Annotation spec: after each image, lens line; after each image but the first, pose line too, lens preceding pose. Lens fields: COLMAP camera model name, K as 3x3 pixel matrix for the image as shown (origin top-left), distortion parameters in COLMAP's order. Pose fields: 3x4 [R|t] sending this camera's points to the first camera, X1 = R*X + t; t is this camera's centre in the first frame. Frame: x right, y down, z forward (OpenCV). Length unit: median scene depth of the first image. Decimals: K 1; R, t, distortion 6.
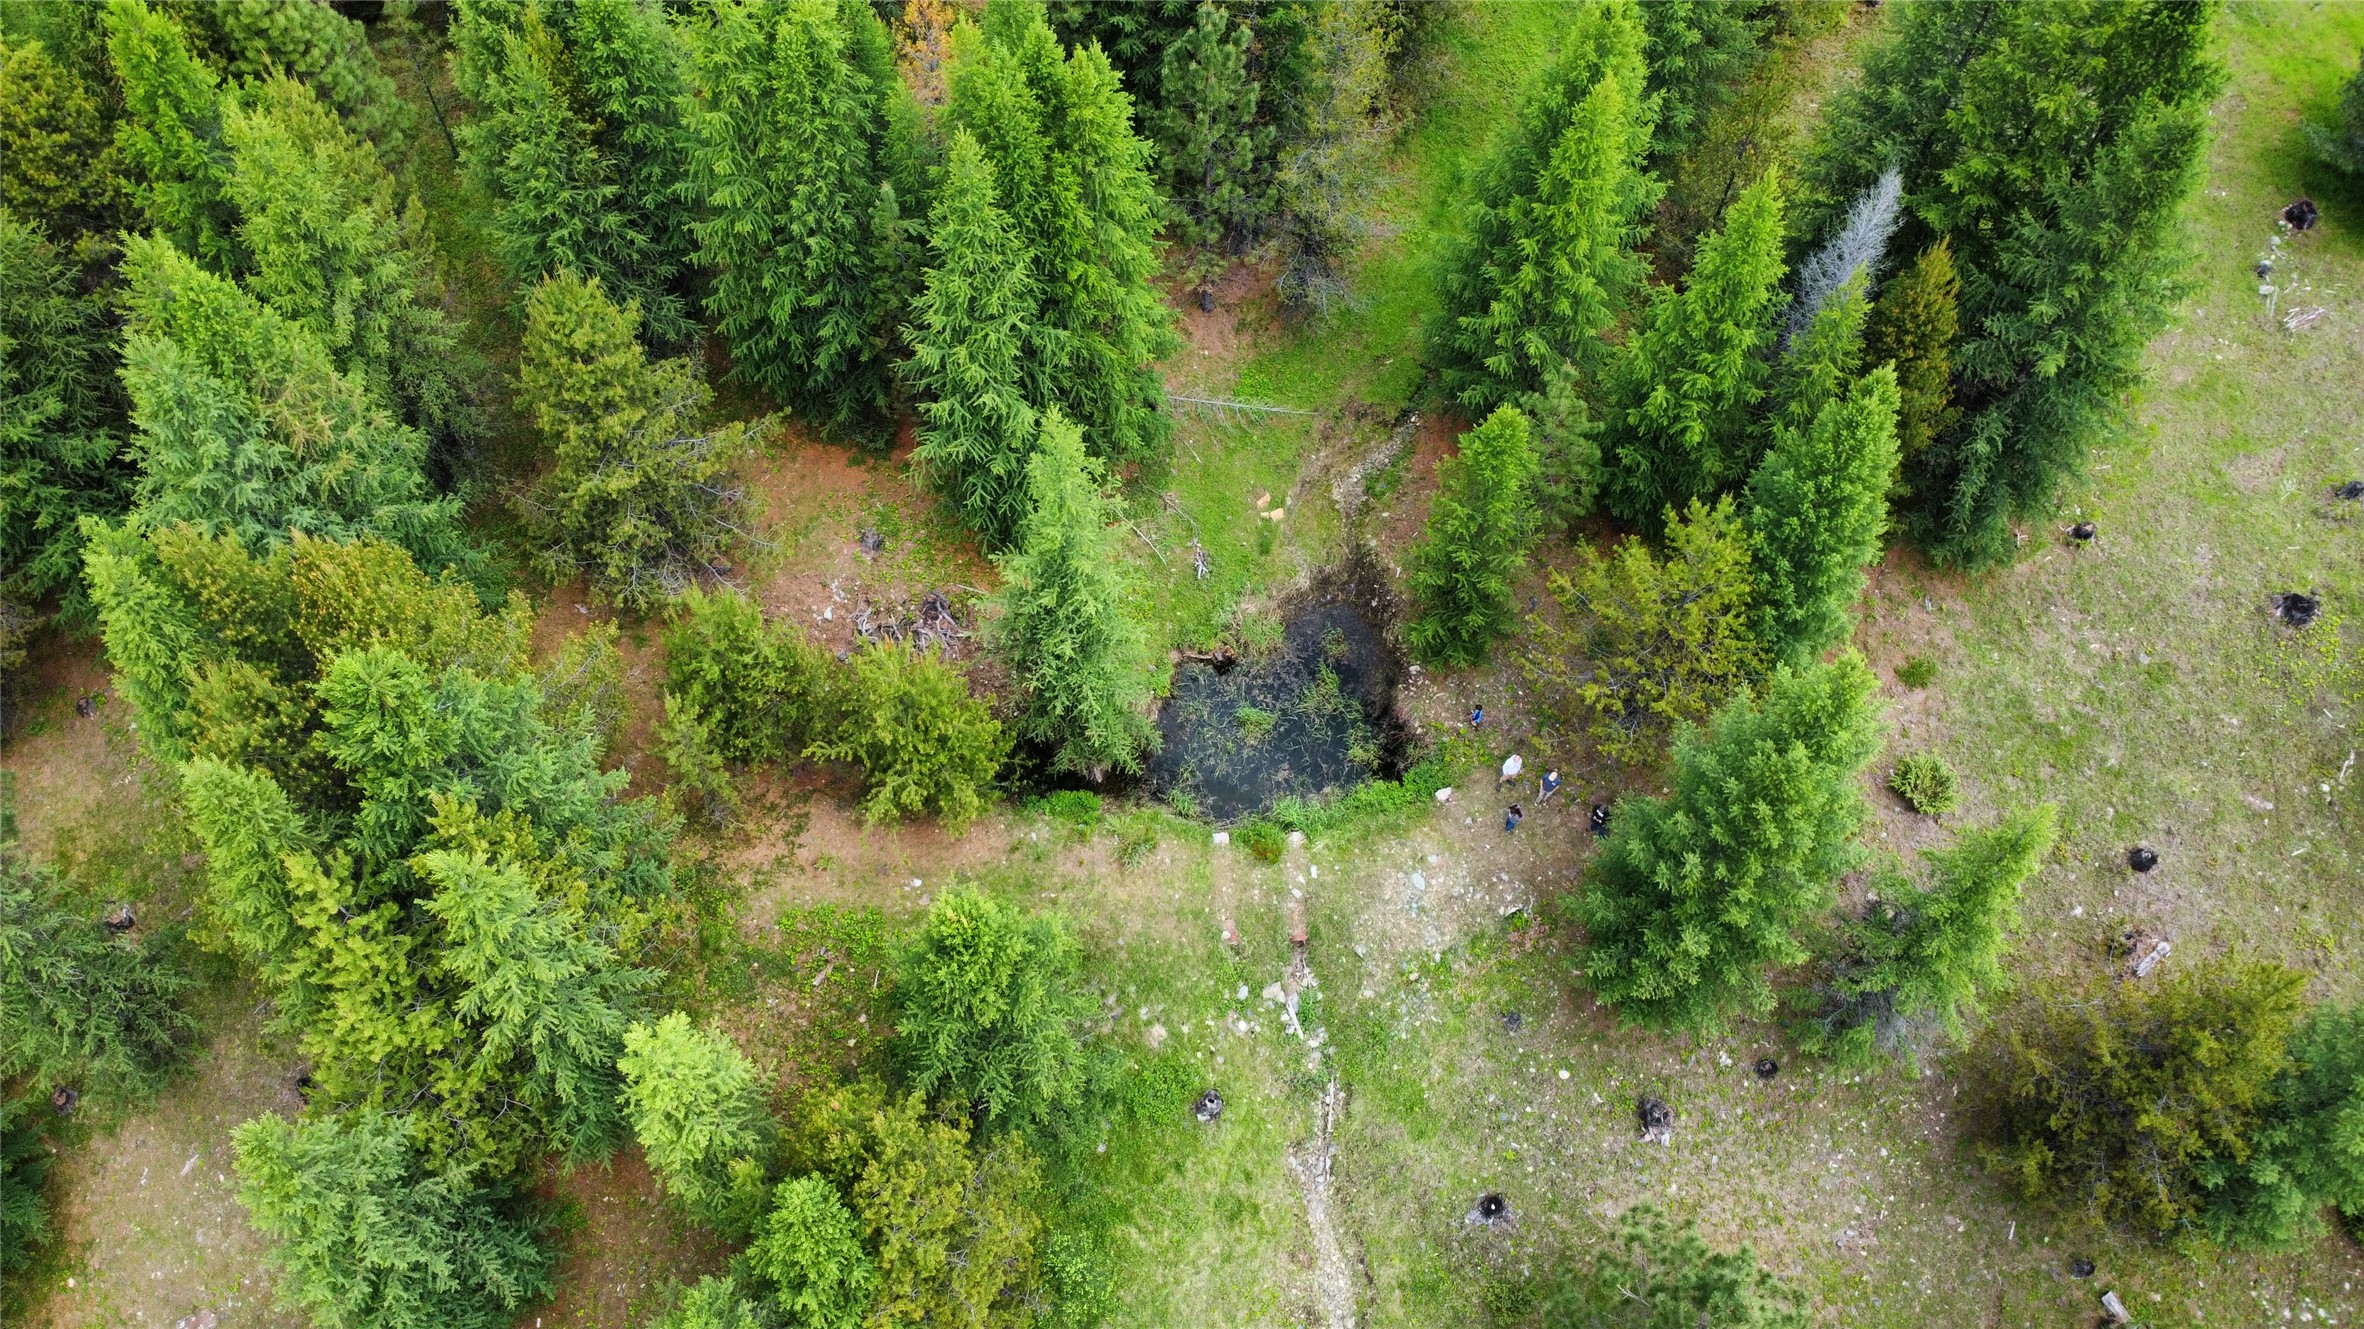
lens RADIAL K [[1771.8, 0, 1161.4], [0, 1771.8, 687.3], [0, 0, 1]] dist [0.003271, -0.004677]
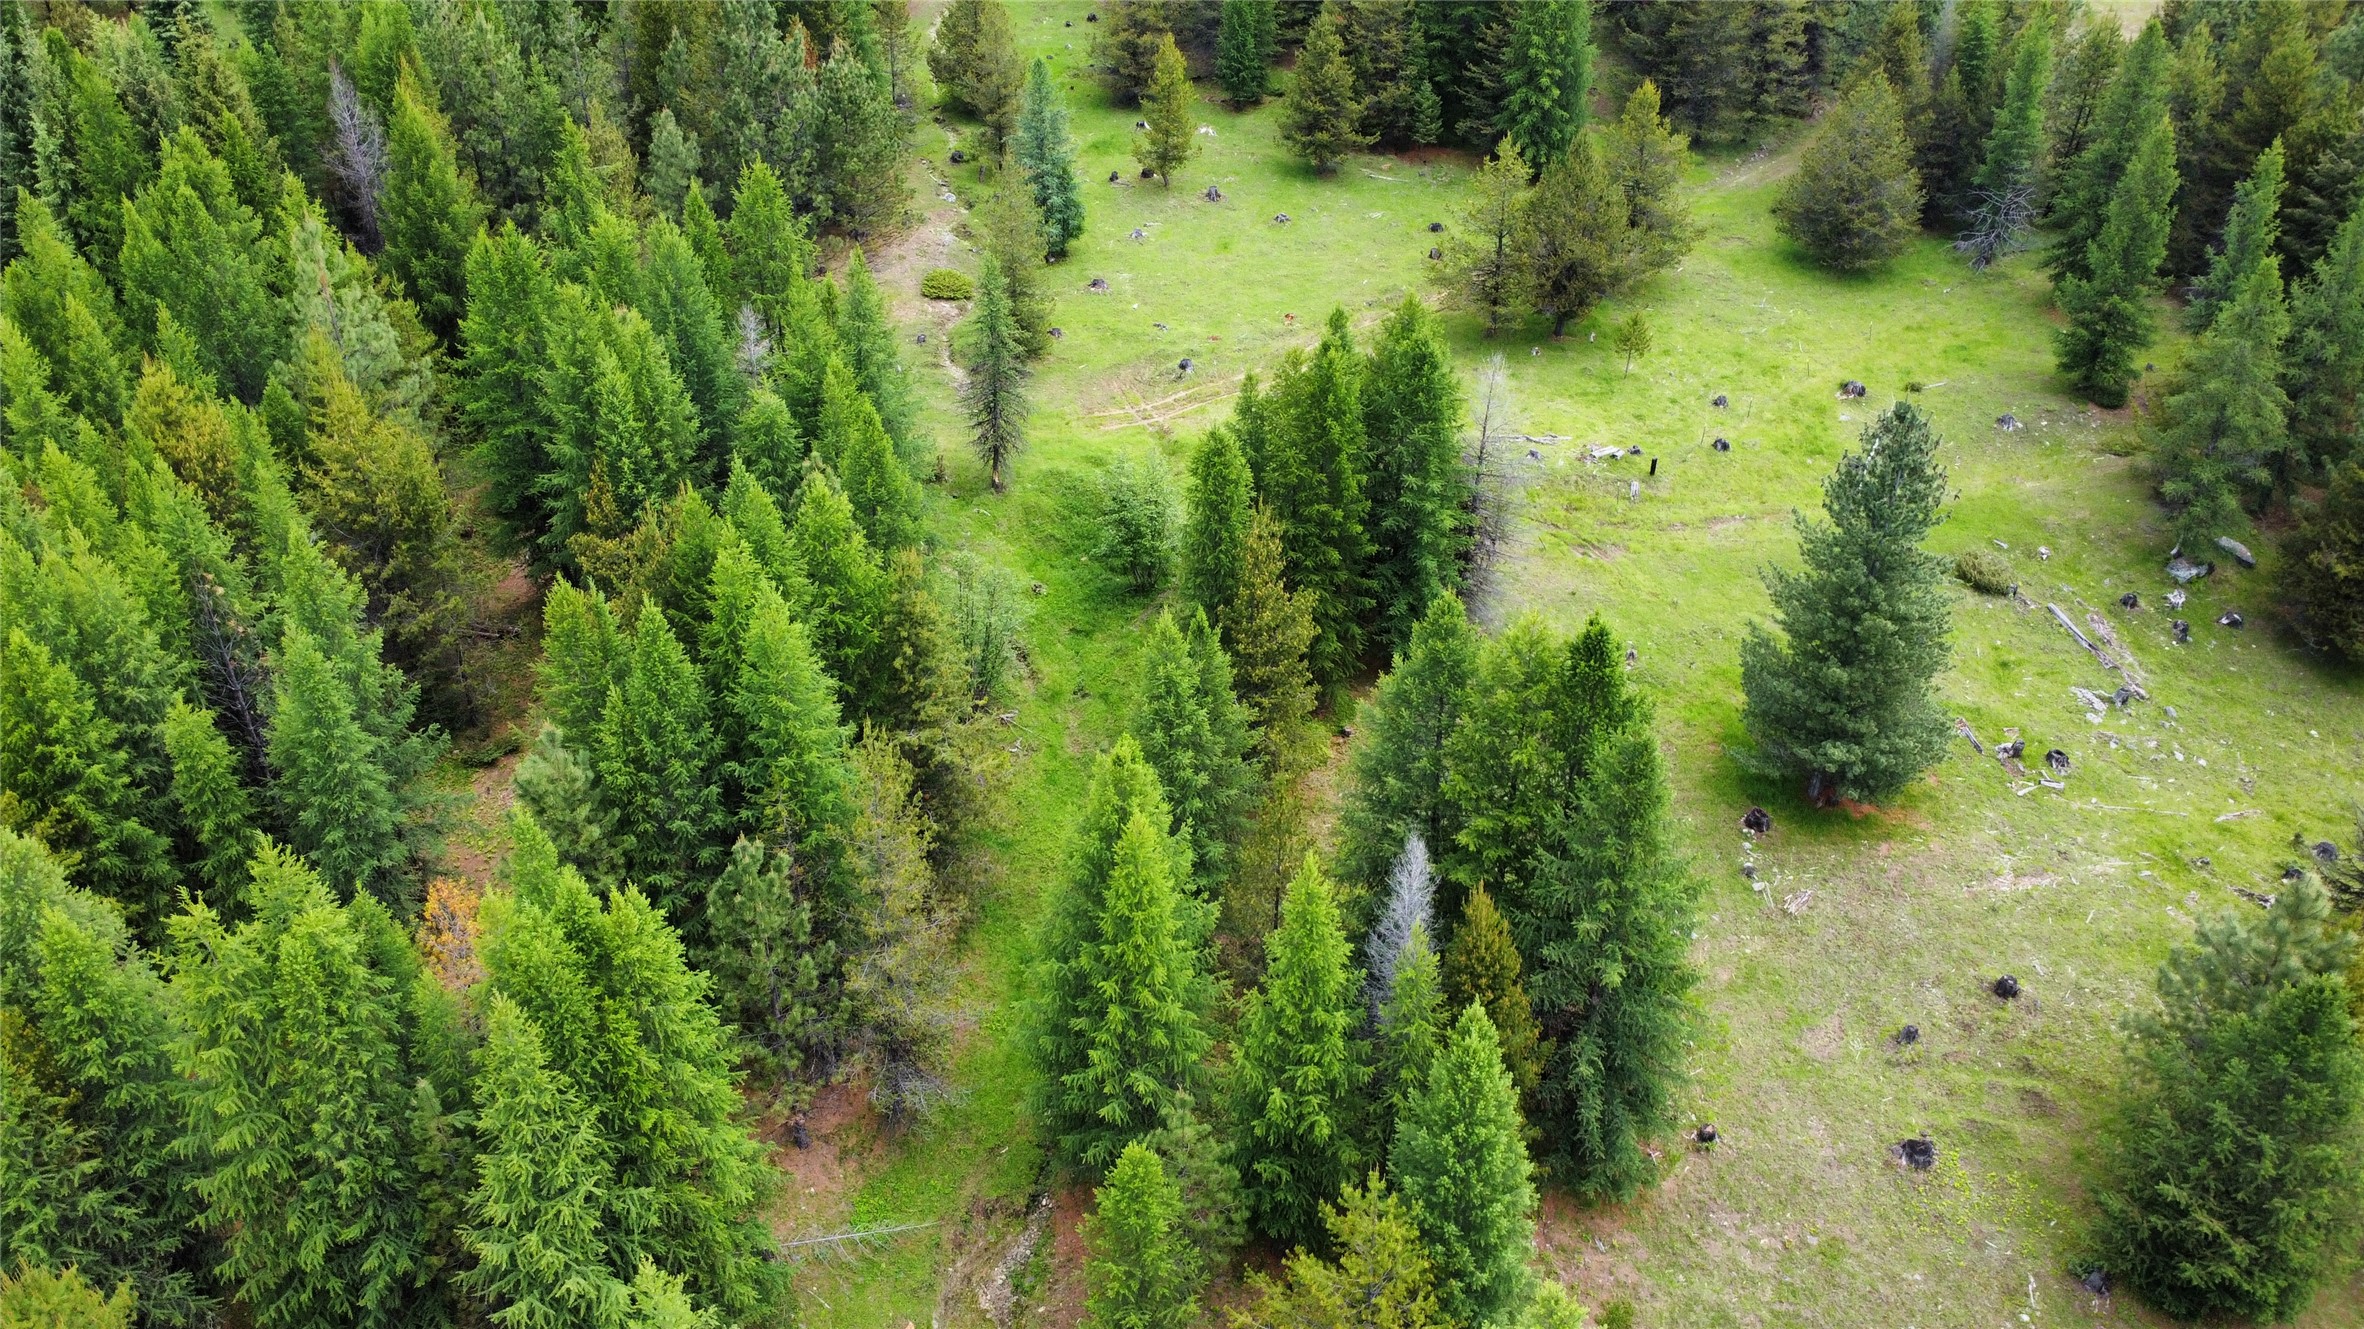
lens RADIAL K [[1771.8, 0, 1161.5], [0, 1771.8, 692.8], [0, 0, 1]] dist [0.003271, -0.004677]
pose [[0.946866, -0.184444, 0.263488, 0.002405], [0.284489, 0.862459, -0.418605, 0.034828], [-0.150039, 0.471322, 0.869105, 0.048112]]
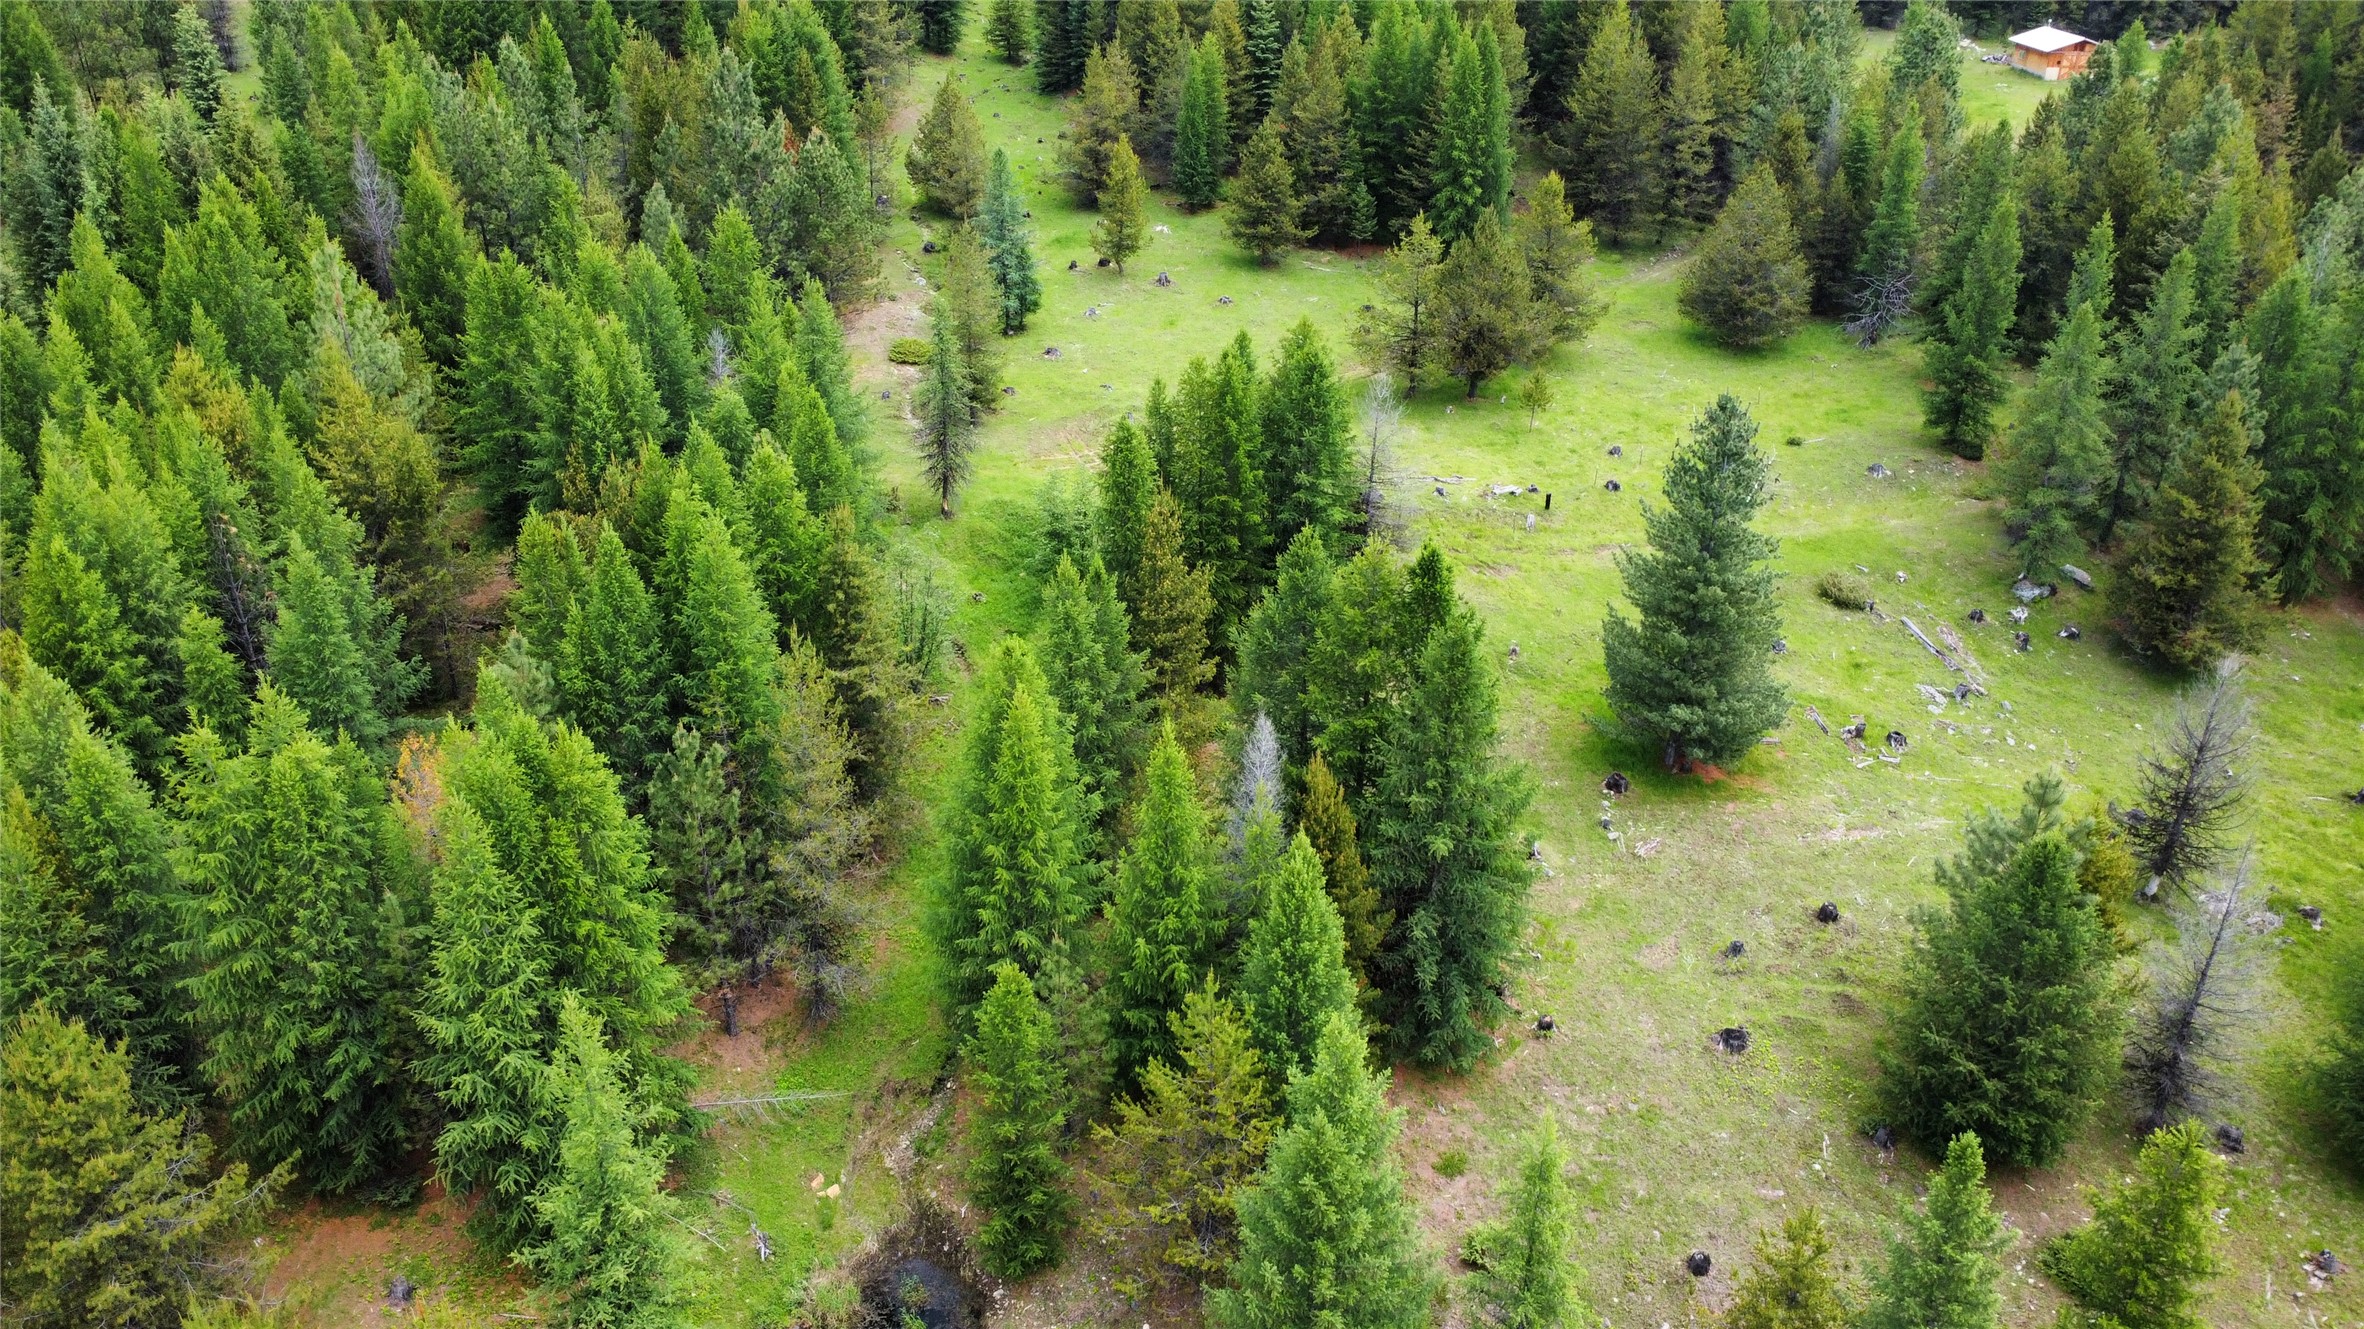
lens RADIAL K [[1771.8, 0, 1160.8], [0, 1771.8, 695.3], [0, 0, 1]] dist [0.003271, -0.004677]
pose [[0.948441, -0.152241, 0.277997, 0.005920], [0.276881, 0.824843, -0.492921, 0.259564], [-0.154261, 0.544479, 0.824467, -0.009453]]
